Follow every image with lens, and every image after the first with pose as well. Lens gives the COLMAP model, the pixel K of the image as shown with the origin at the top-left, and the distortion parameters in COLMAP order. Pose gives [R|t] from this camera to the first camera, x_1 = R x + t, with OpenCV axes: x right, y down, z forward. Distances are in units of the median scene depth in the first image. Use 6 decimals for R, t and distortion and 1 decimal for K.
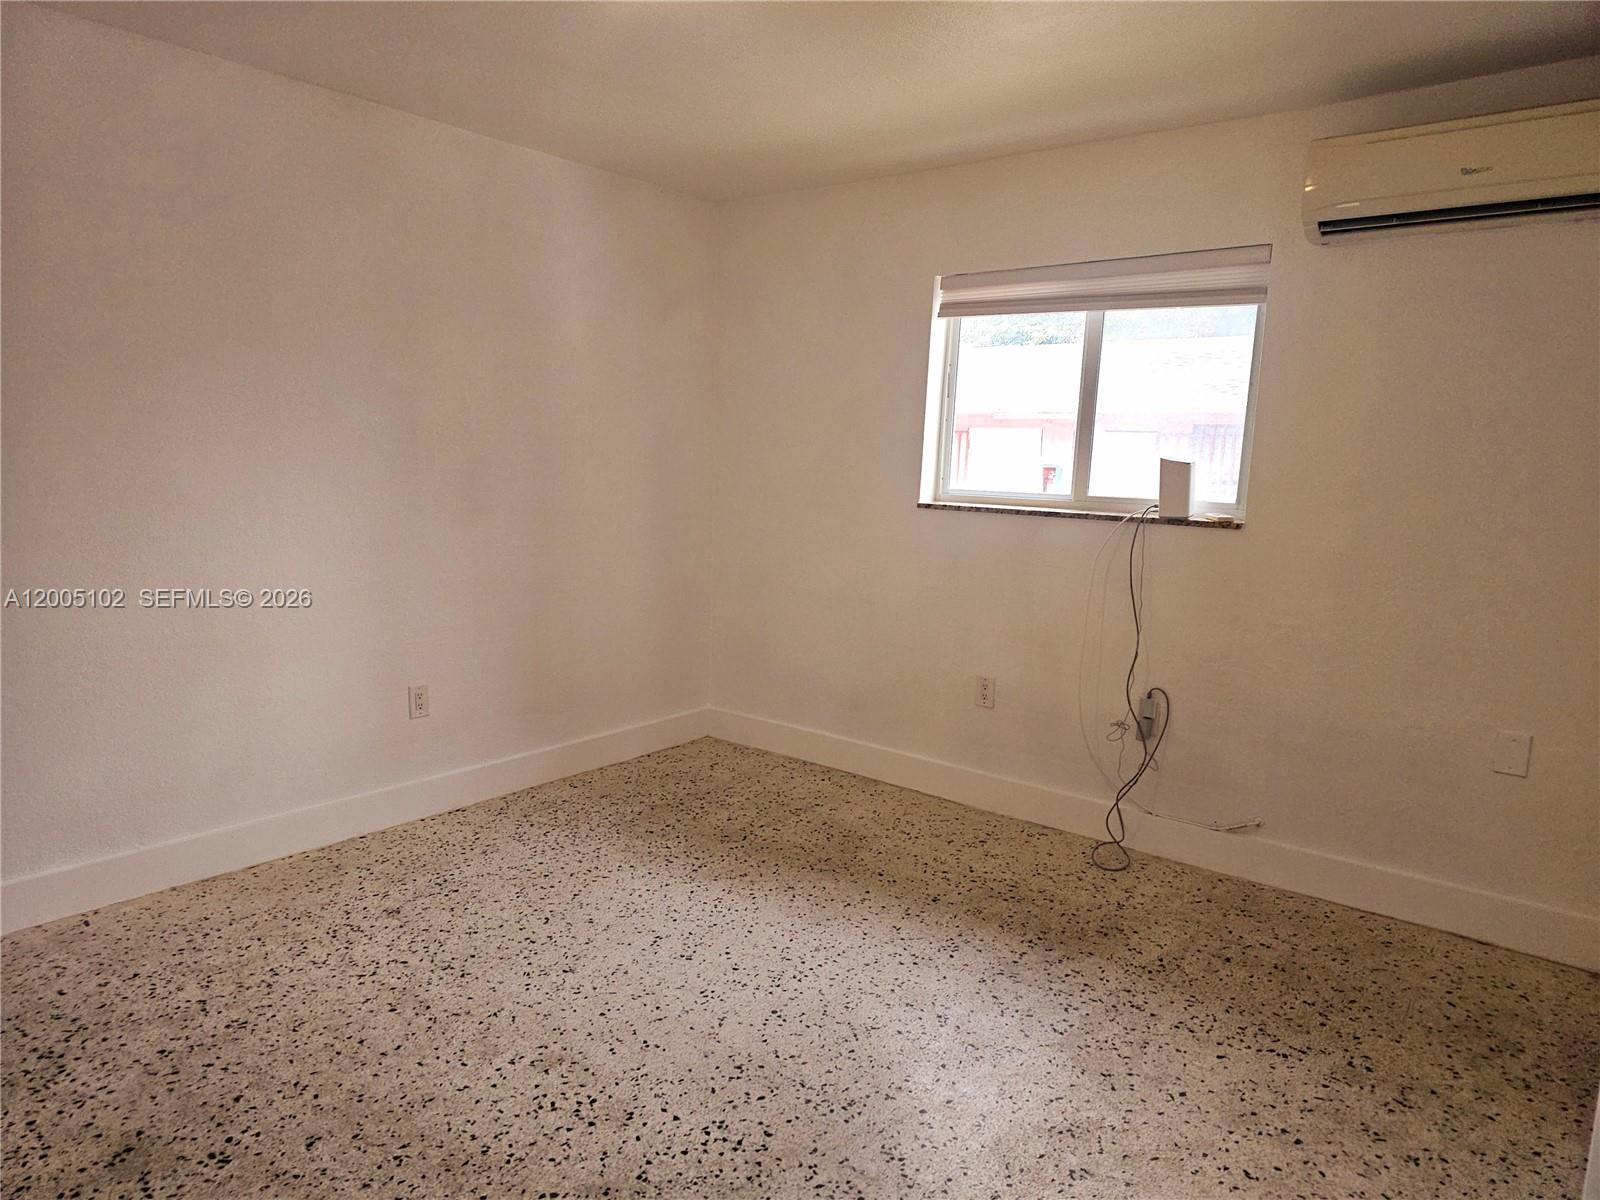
lens RADIAL K [[1071.4, 0, 802.8], [0, 1071.4, 603.7], [0, 0, 1]] dist [0.024830, -0.020866]
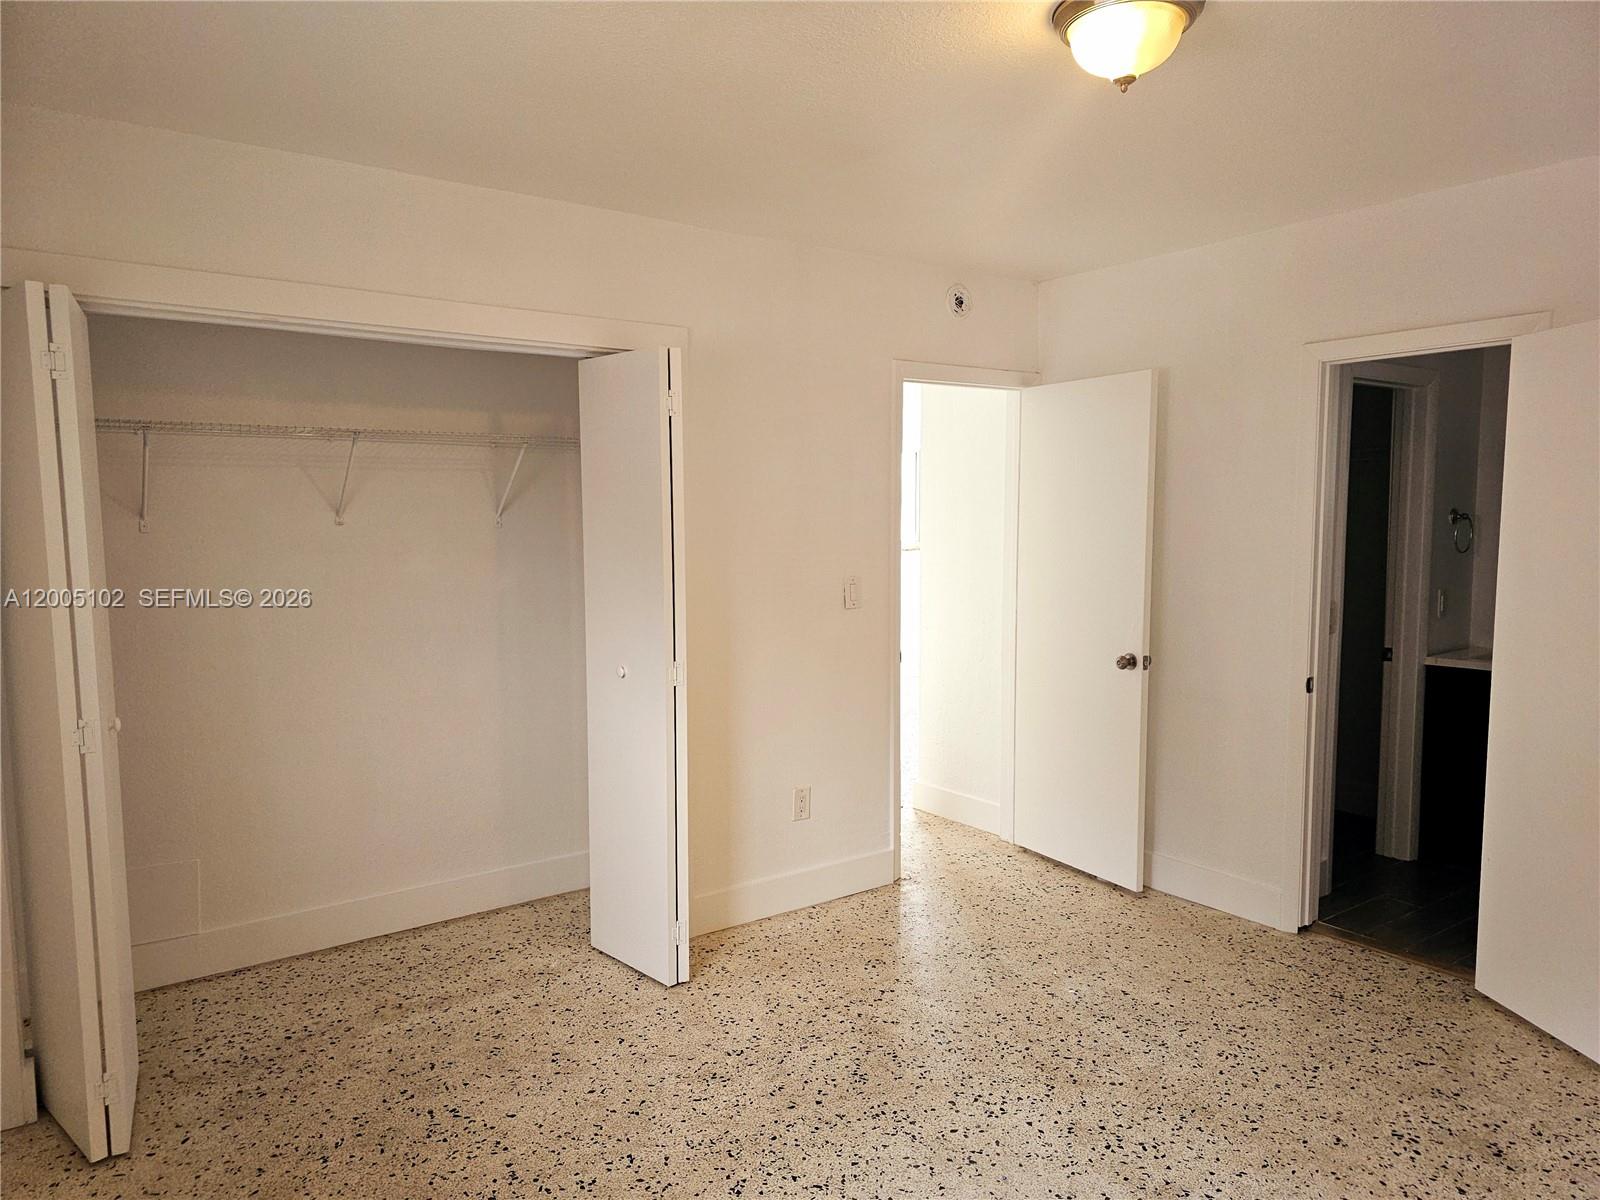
lens RADIAL K [[1071.4, 0, 793.7], [0, 1071.4, 610.1], [0, 0, 1]] dist [0.024830, -0.020866]
pose [[-0.964033, -0.043605, 0.262180, -0.142071], [0.019016, 0.972606, 0.231683, -0.317532], [-0.265100, 0.228336, -0.936795, 1.890834]]
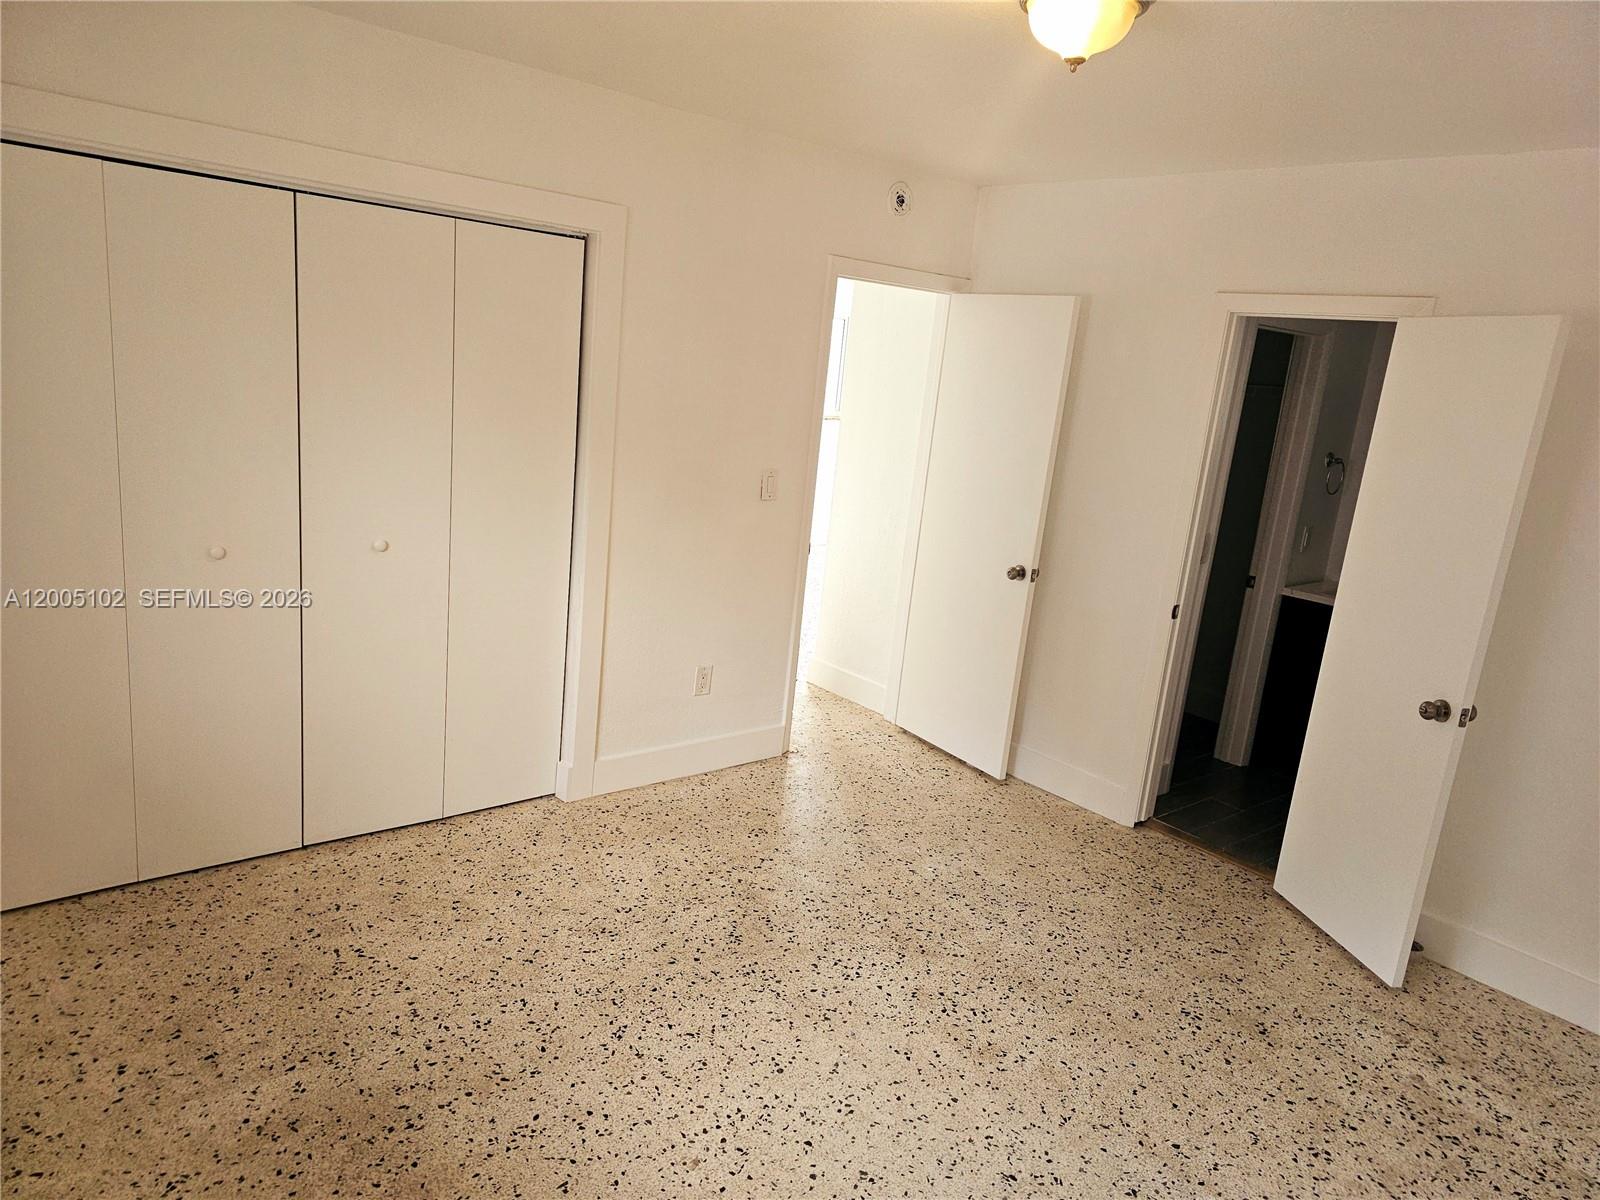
lens RADIAL K [[1071.4, 0, 802.0], [0, 1071.4, 594.8], [0, 0, 1]] dist [0.024830, -0.020866]
pose [[-0.974601, -0.160358, 0.156327, -0.142826], [-0.095166, 0.928442, 0.359080, -0.414746], [-0.202722, 0.335083, -0.920121, 1.935642]]
